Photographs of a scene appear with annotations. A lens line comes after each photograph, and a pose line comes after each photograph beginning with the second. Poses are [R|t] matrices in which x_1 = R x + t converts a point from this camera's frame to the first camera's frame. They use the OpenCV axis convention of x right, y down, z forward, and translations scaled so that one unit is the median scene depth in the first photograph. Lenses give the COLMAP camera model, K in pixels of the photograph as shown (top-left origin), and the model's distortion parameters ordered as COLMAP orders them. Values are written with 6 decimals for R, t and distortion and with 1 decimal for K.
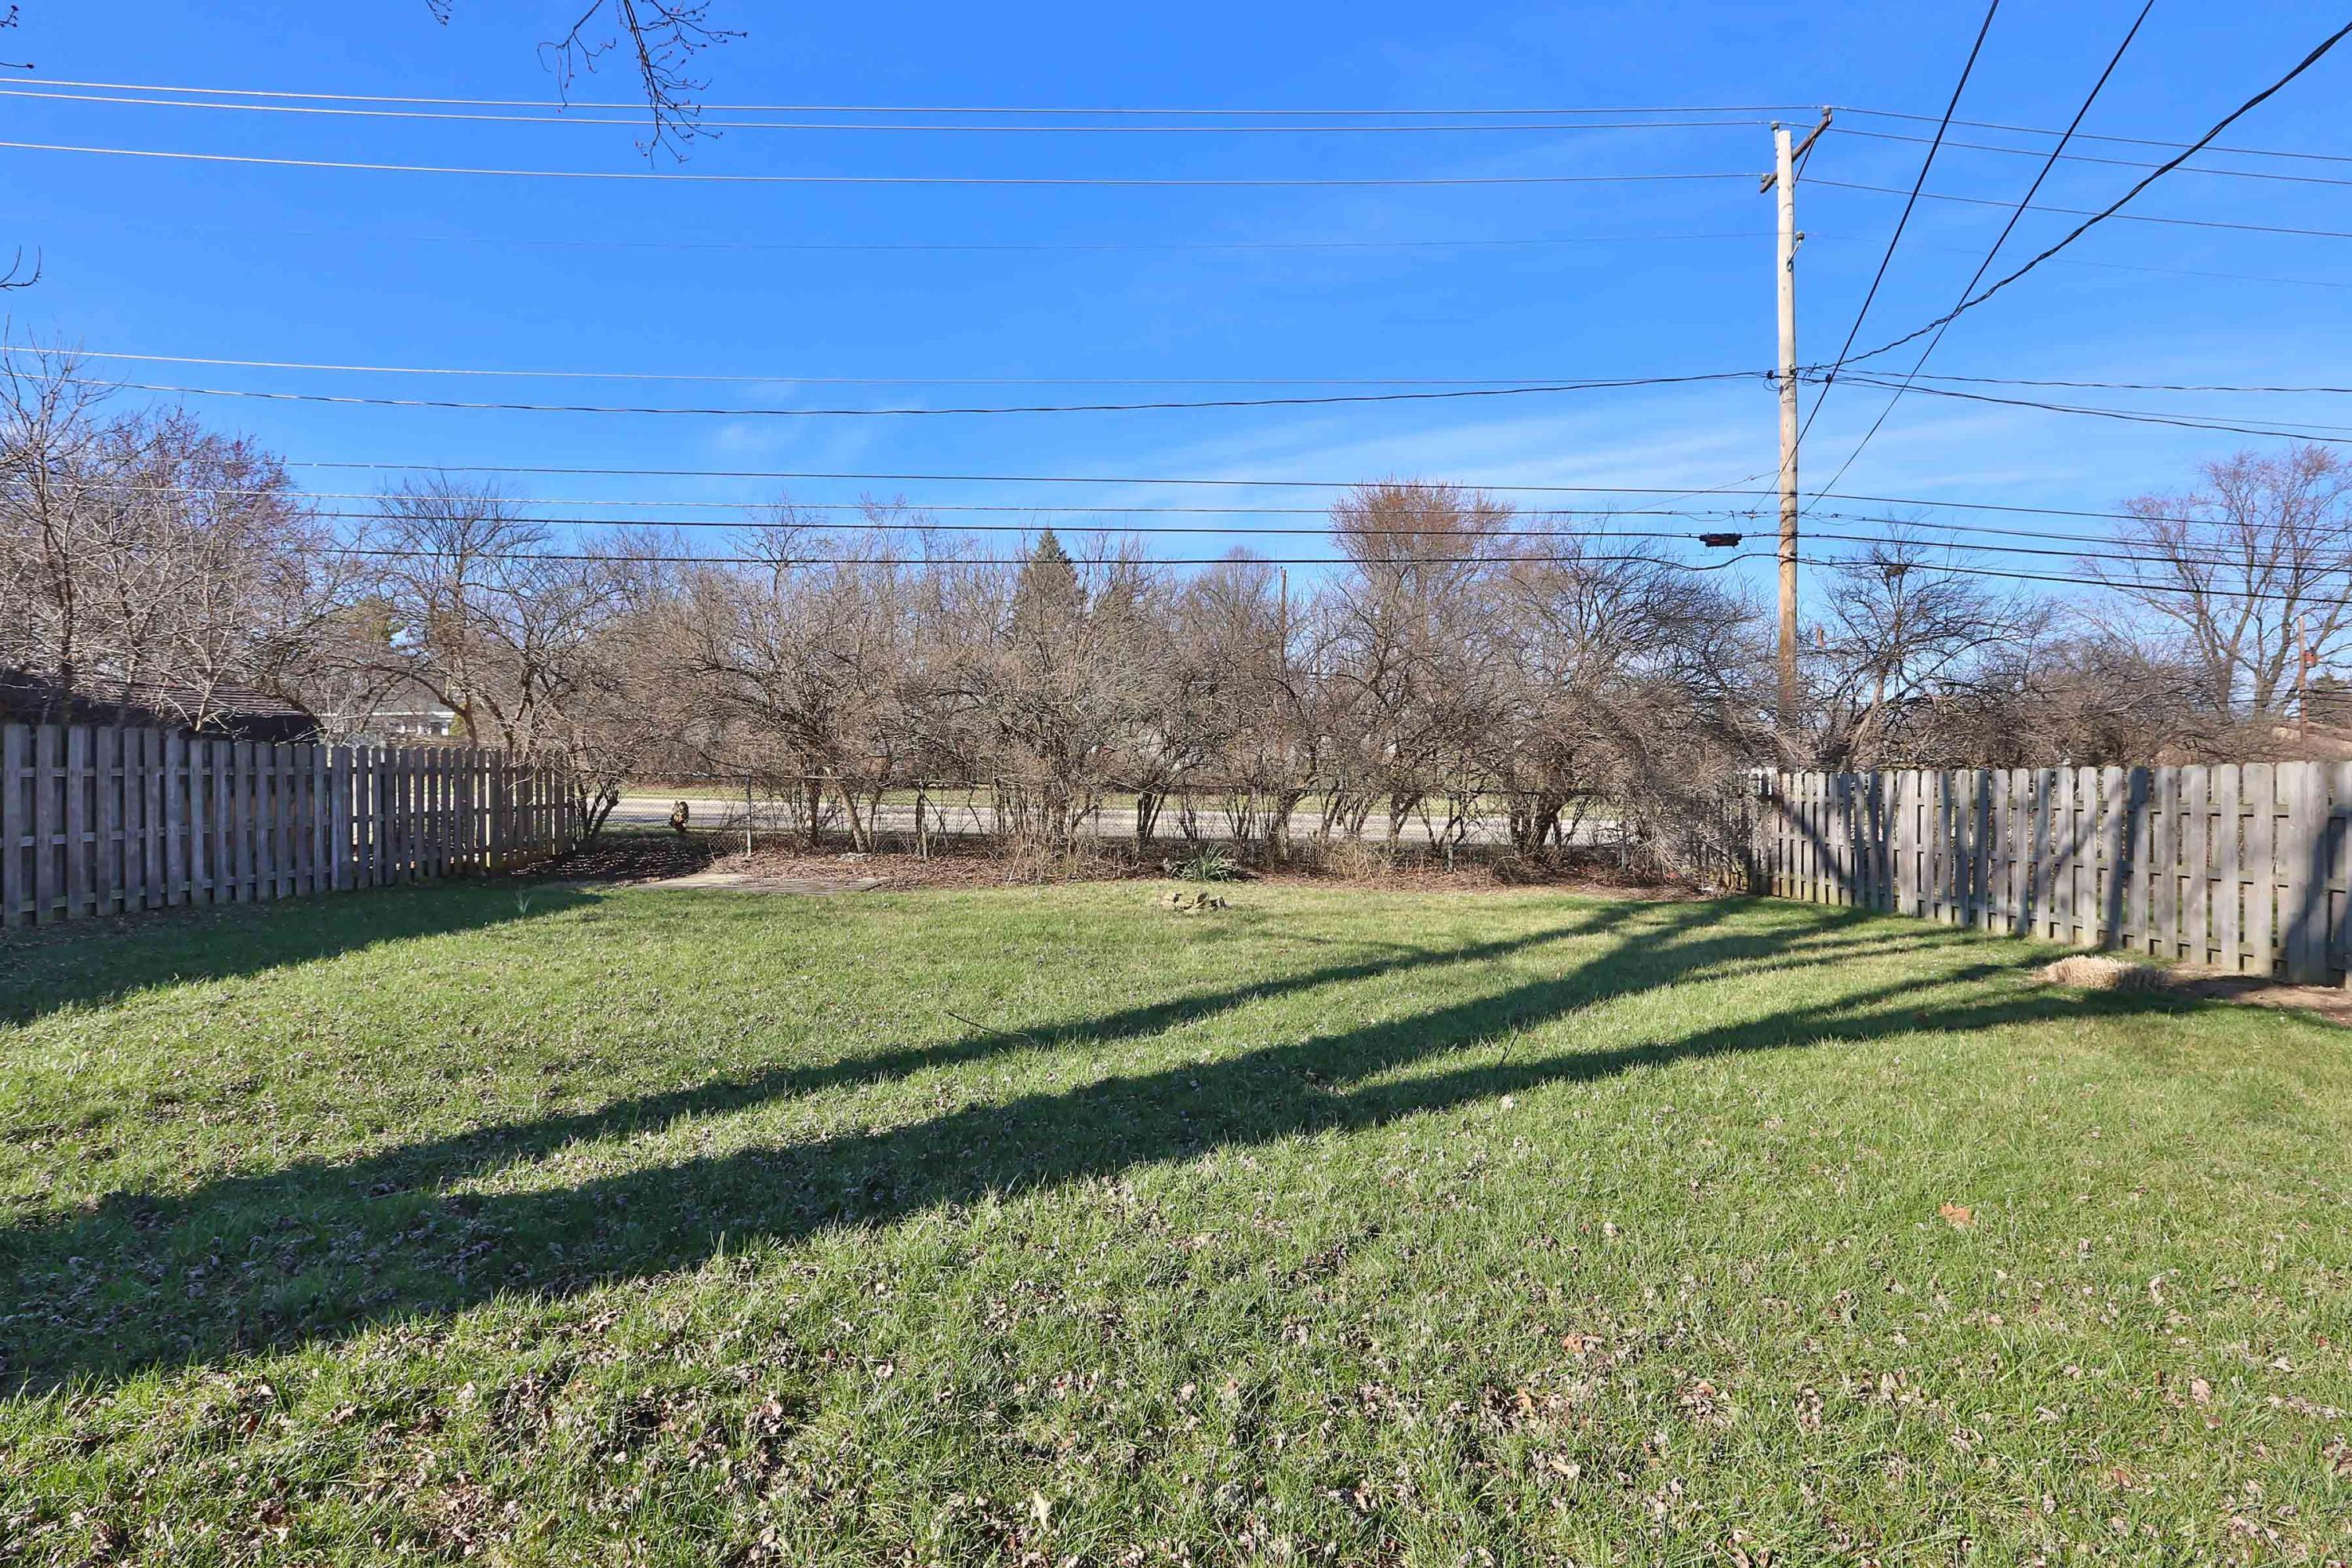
lens RADIAL K [[1122.8, 0, 1172.1], [0, 1122.8, 771.7], [0, 0, 1]] dist [-0.053732, 0.018043]
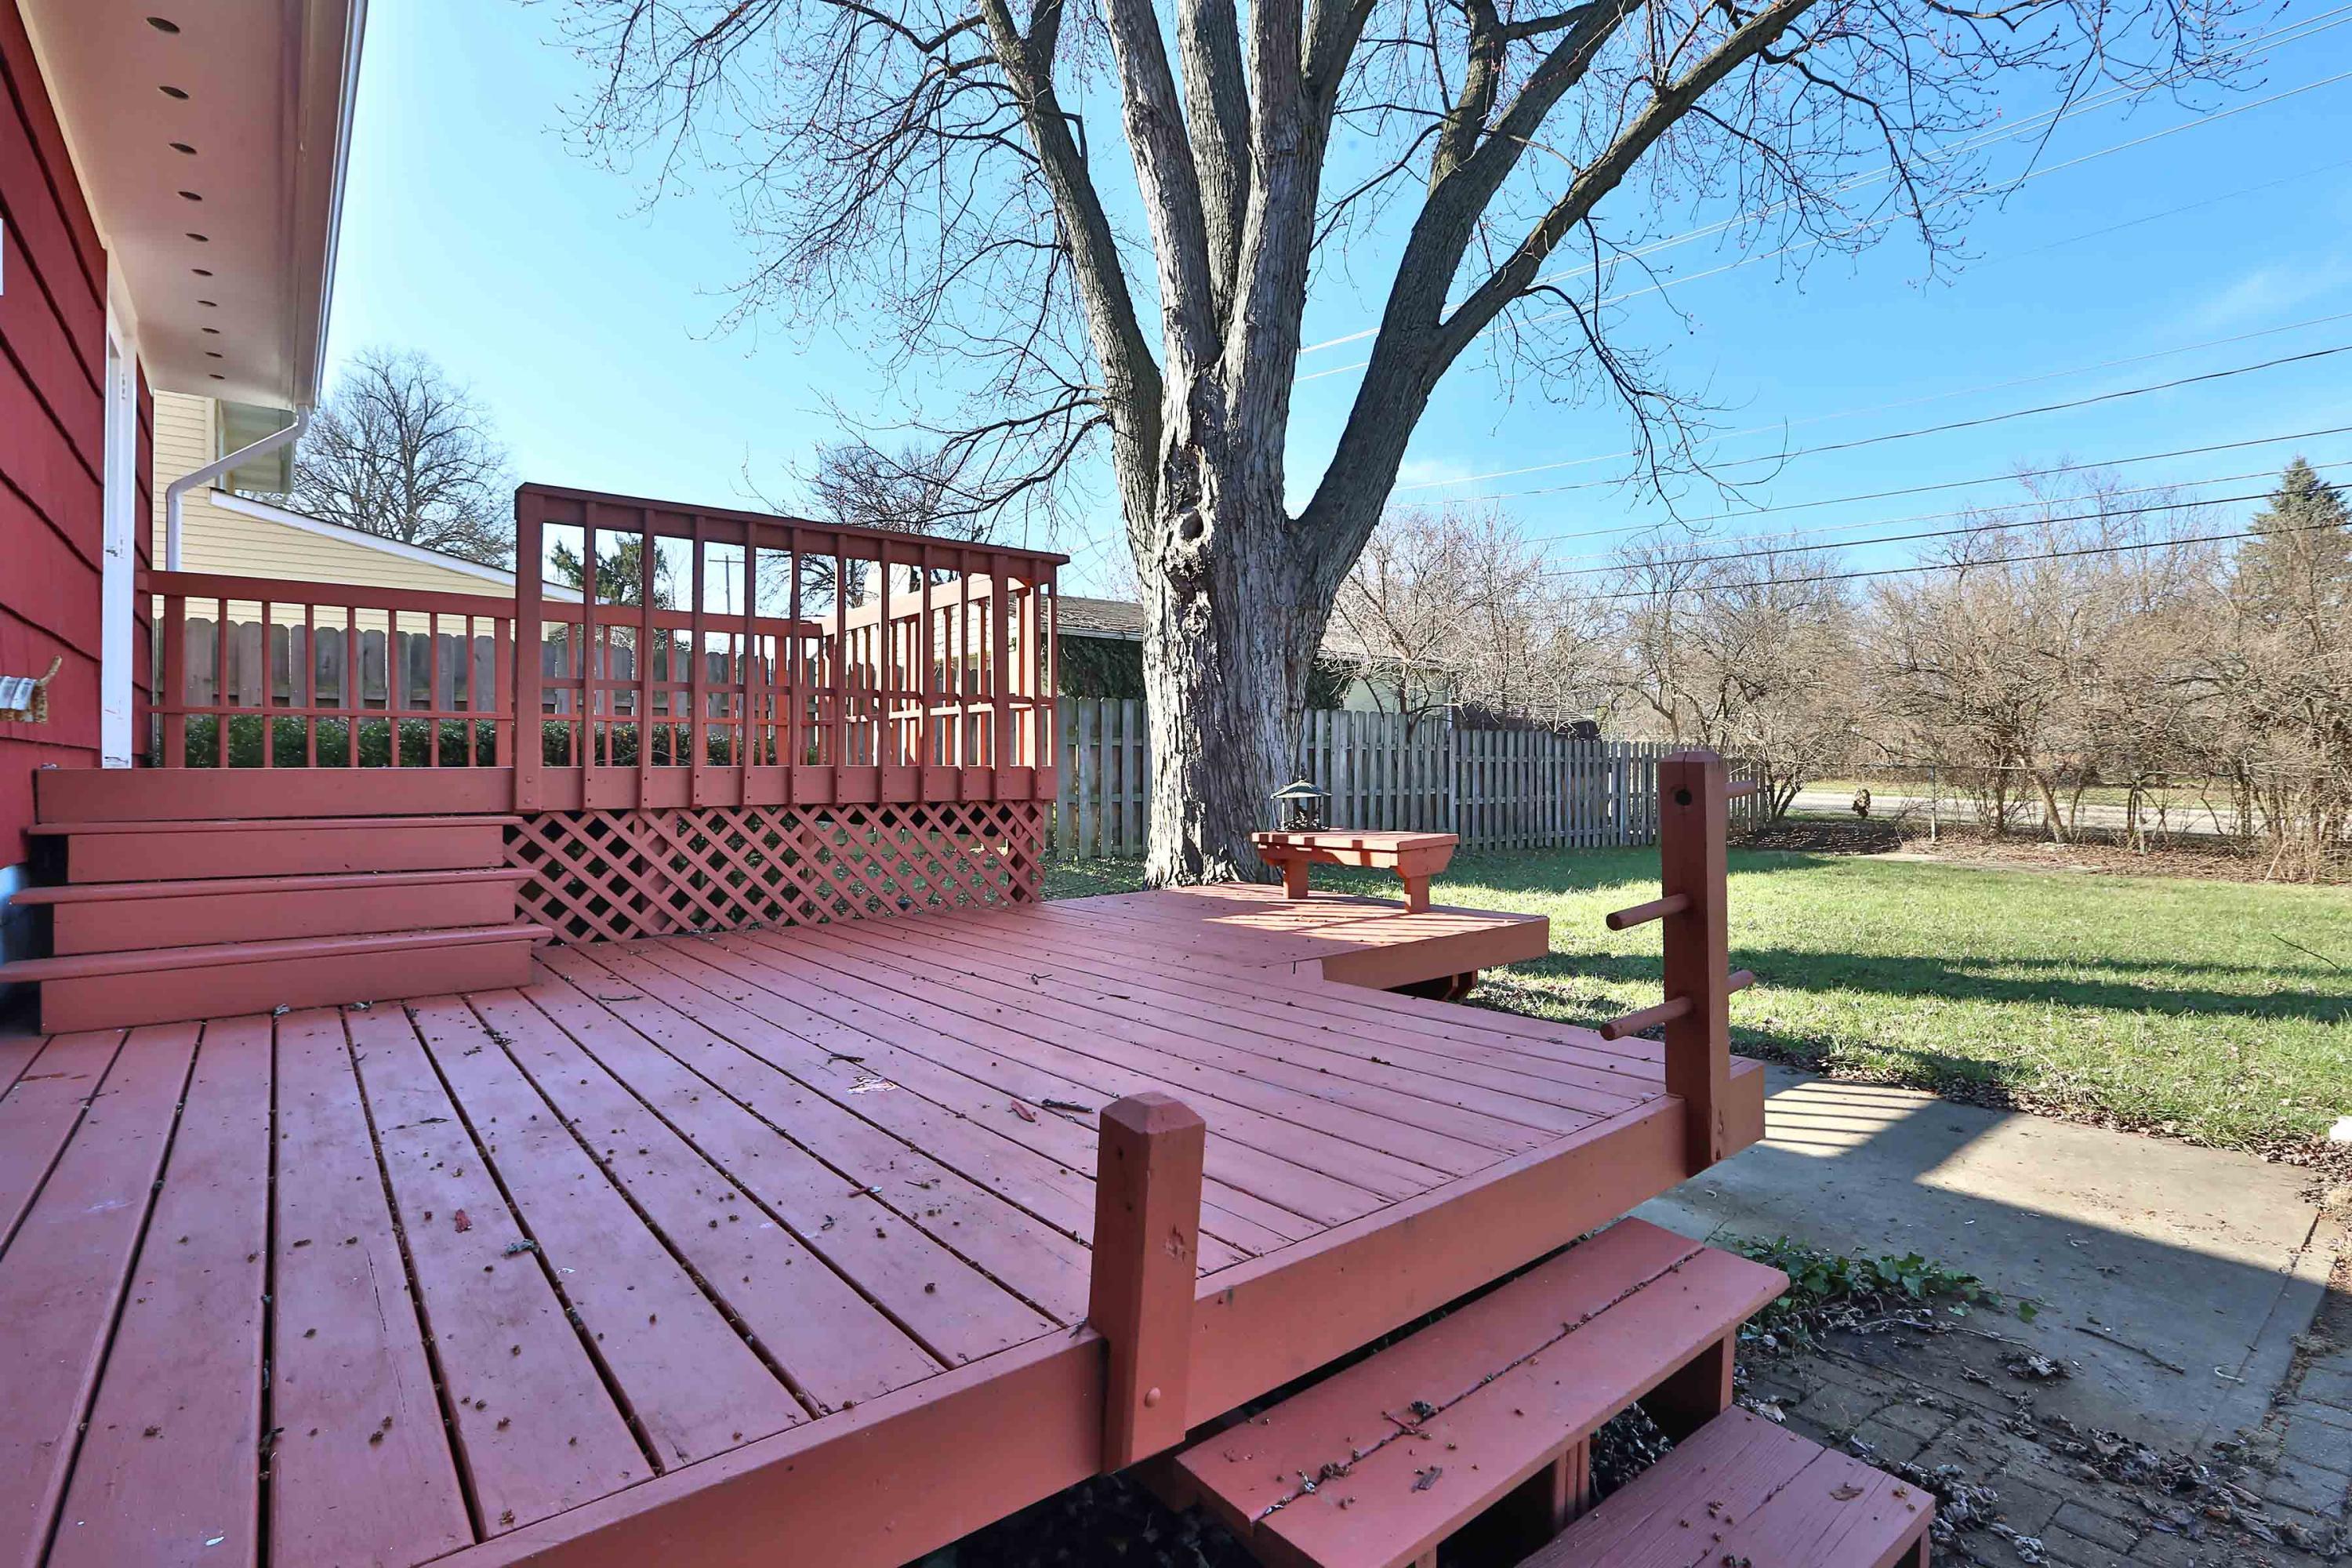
lens RADIAL K [[1122.8, 0, 1172.1], [0, 1122.8, 771.7], [0, 0, 1]] dist [-0.053732, 0.018043]
pose [[0.615957, 0.010167, -0.787714, 0.003202], [-0.006157, 0.999948, 0.008092, 0.004560], [0.787756, -0.000134, 0.615987, -0.241643]]
